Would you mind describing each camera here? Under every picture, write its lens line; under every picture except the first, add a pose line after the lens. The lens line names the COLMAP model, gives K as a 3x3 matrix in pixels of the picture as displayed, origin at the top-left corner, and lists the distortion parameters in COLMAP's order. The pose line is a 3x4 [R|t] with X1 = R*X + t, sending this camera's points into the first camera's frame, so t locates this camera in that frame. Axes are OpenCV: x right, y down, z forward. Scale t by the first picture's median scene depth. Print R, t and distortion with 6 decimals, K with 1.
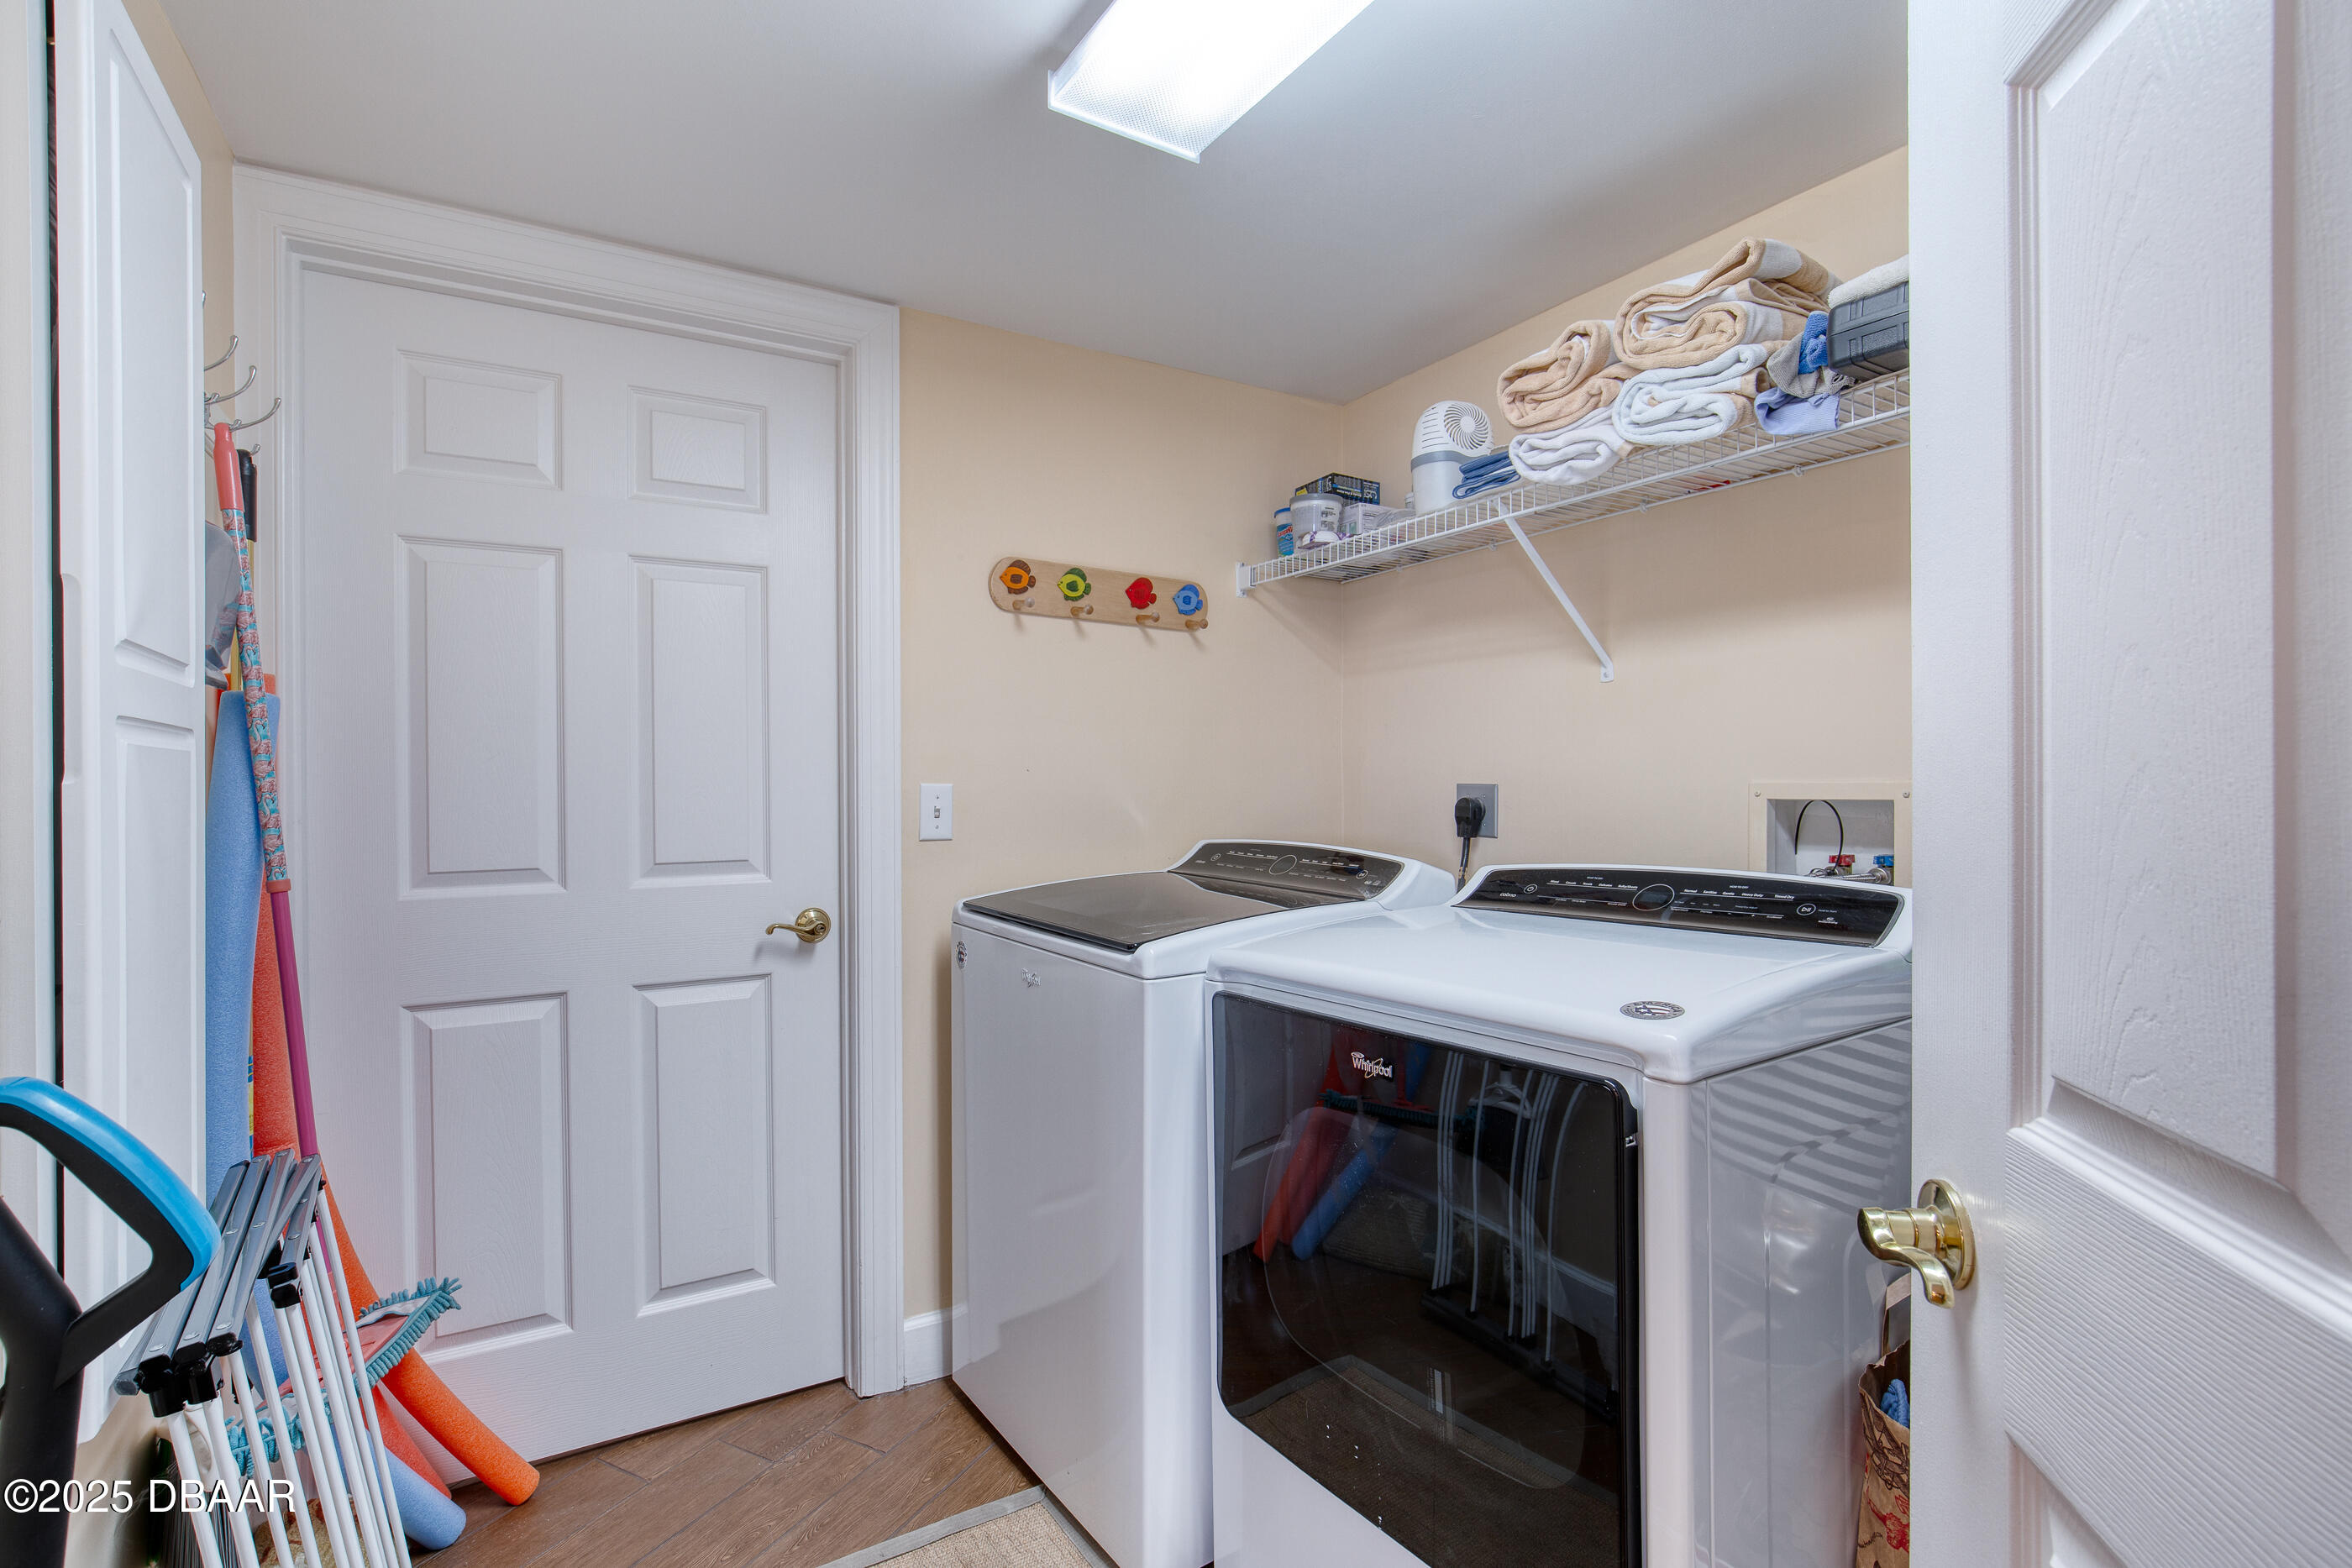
lens RADIAL K [[1079.0, 0, 1176.0], [0, 1079.0, 773.8], [0, 0, 1]] dist [-0.003260, -0.000541]
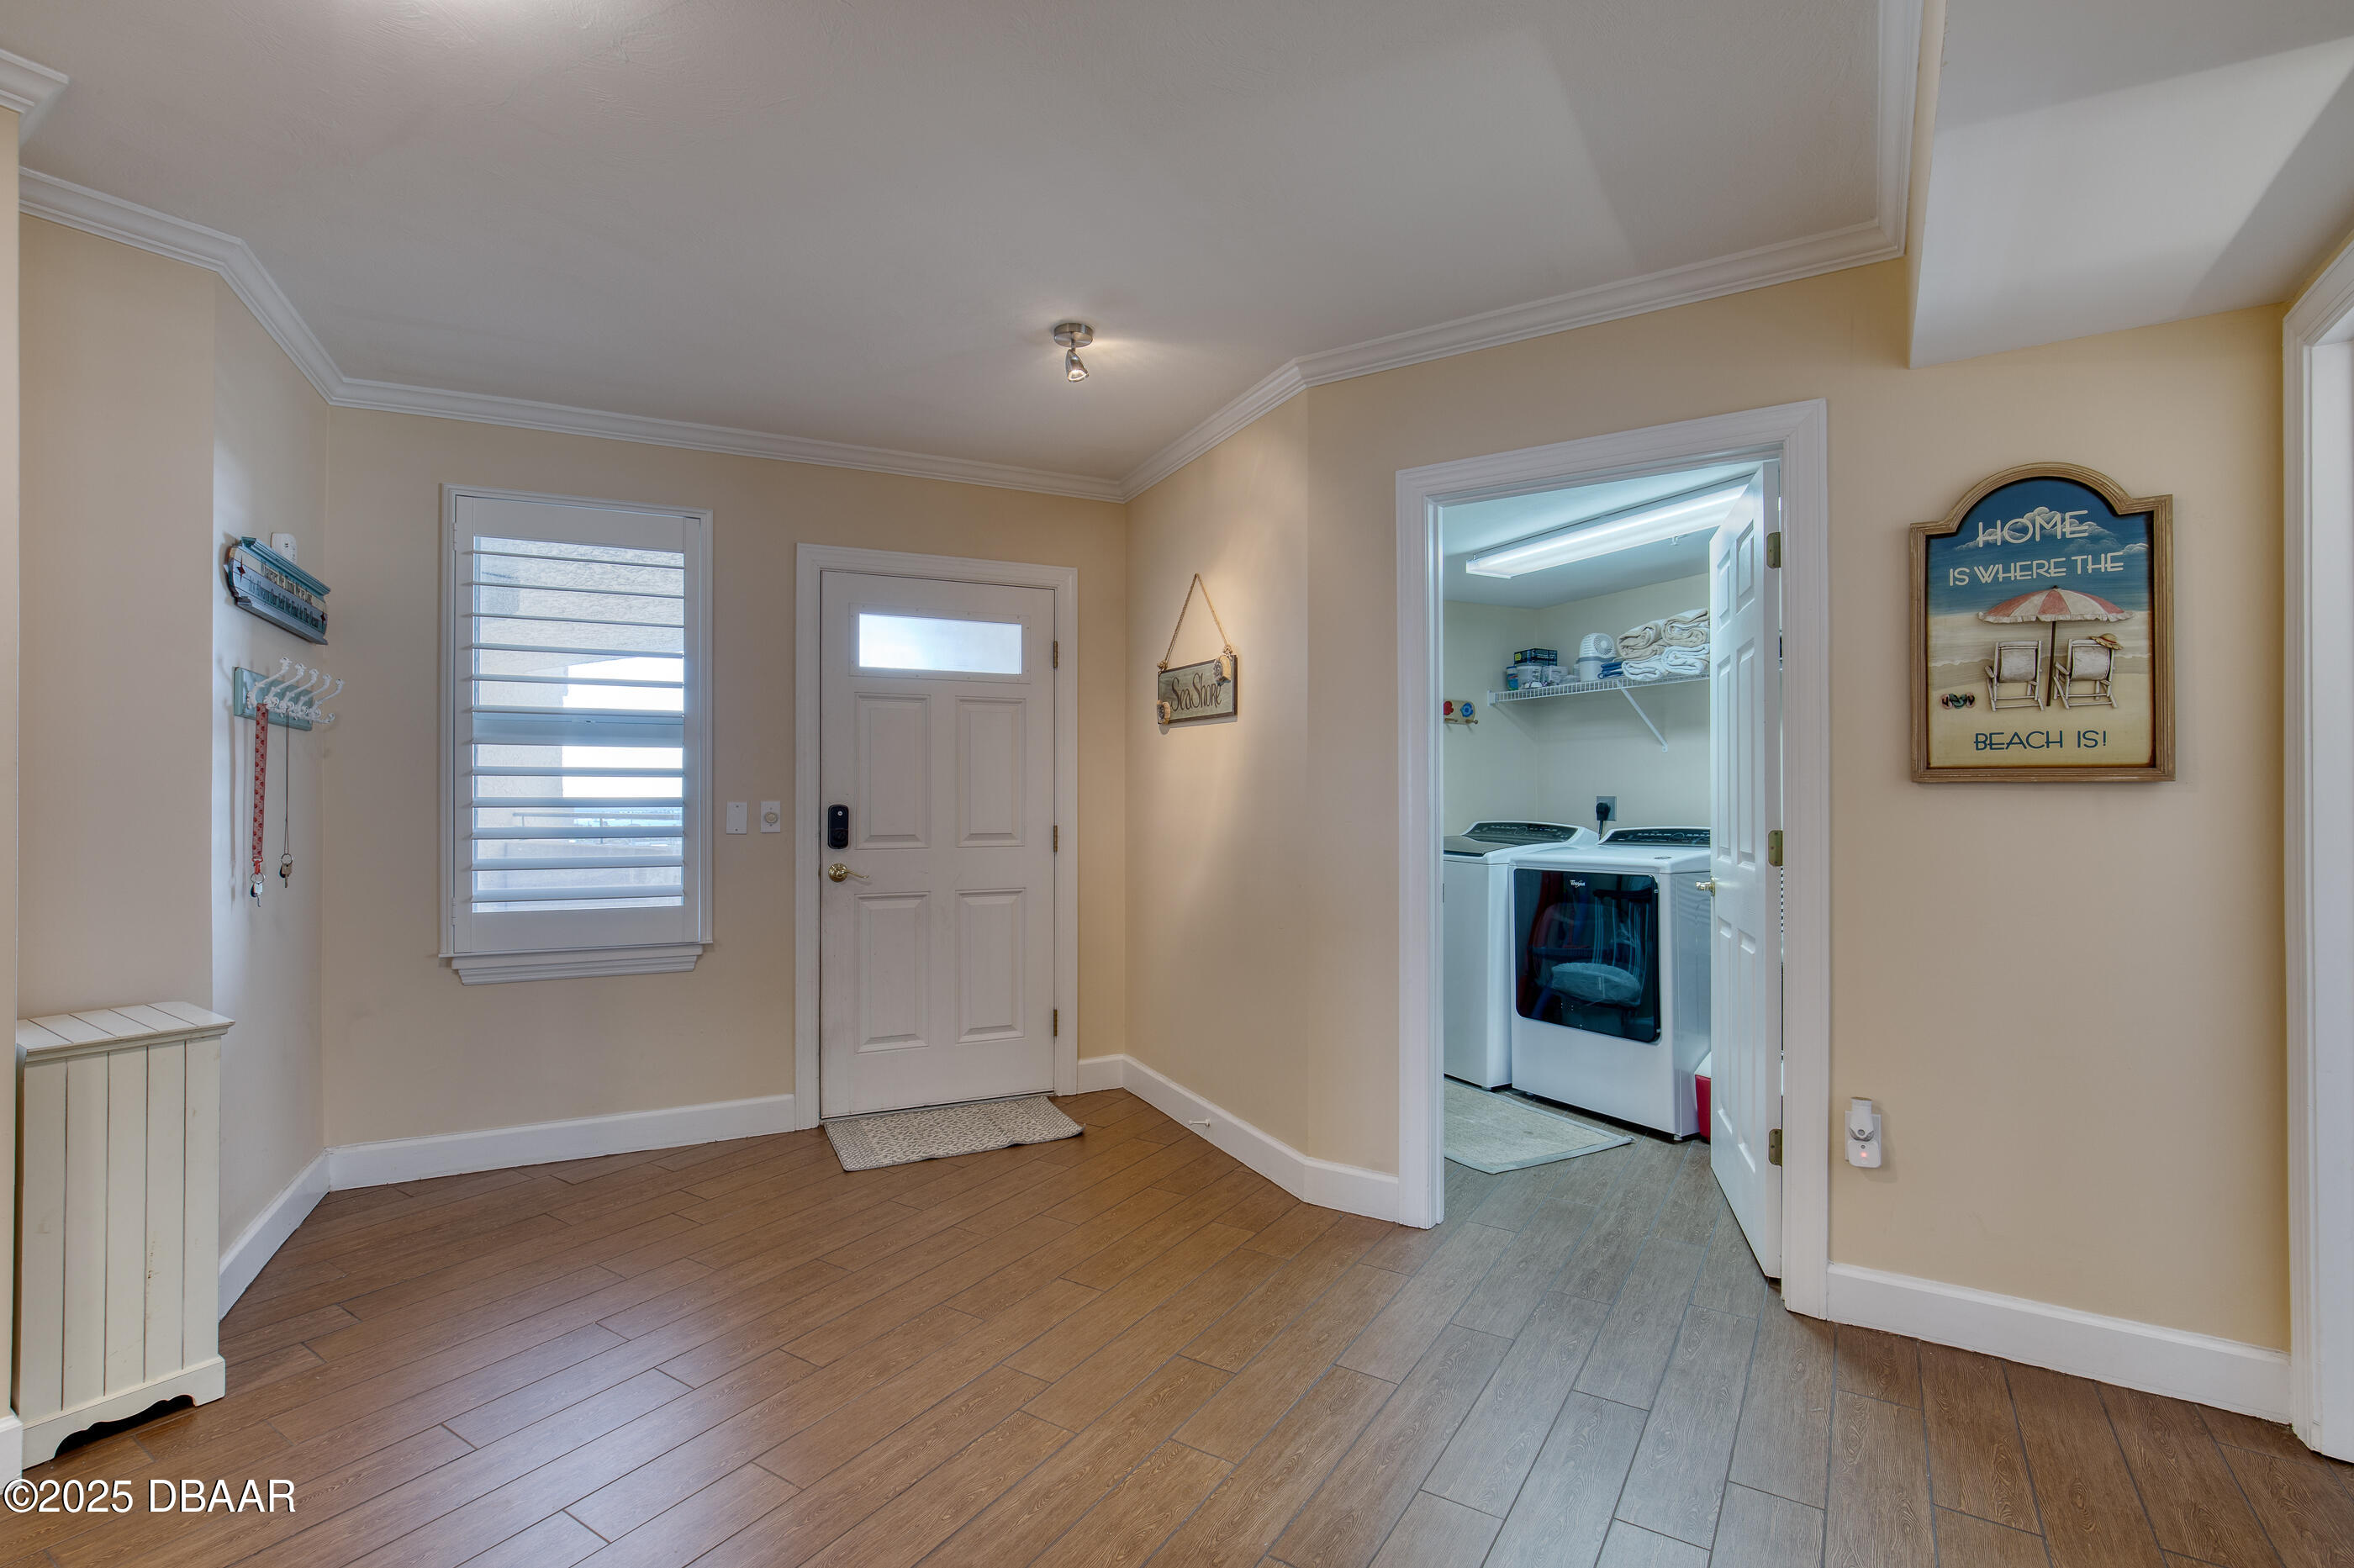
lens RADIAL K [[1080.0, 0, 1177.8], [0, 1080.0, 775.0], [0, 0, 1]] dist [-0.003260, -0.000541]
pose [[0.996194, 0.003785, -0.087082, -0.490558], [-0.004616, 0.999946, -0.009348, -0.011672], [0.087042, 0.009715, 0.996157, -1.558728]]
